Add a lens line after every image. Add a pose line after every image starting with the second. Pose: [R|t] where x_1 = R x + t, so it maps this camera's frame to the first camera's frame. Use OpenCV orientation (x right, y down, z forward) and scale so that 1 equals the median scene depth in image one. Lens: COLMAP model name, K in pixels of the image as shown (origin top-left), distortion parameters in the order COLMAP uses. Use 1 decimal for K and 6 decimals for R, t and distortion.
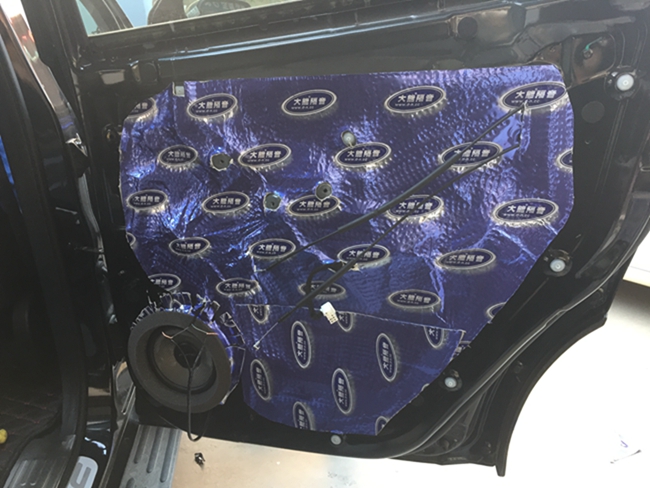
lens RADIAL K [[549.9, 0, 326.3], [0, 549.9, 245.0], [0, 0, 1]] dist [0.003668, -0.001336]
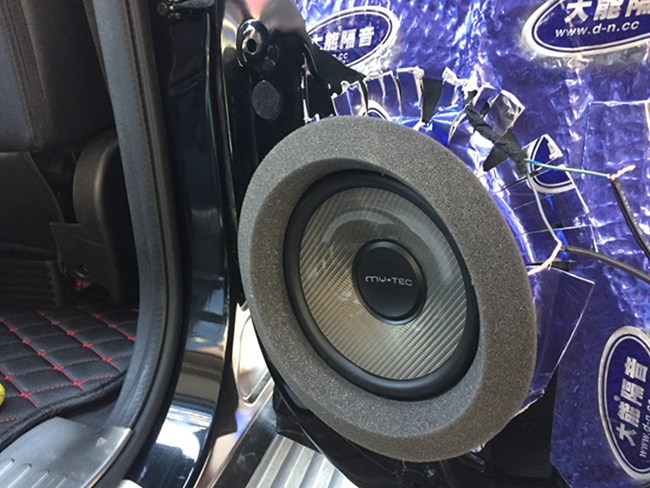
lens RADIAL K [[549.9, 0, 325.8], [0, 549.9, 243.2], [0, 0, 1]] dist [0.003668, -0.001336]
pose [[0.920175, 0.117429, -0.373481, -0.172334], [-0.119673, 0.992663, 0.017263, 0.183420], [0.372768, 0.028811, 0.927477, 0.700577]]
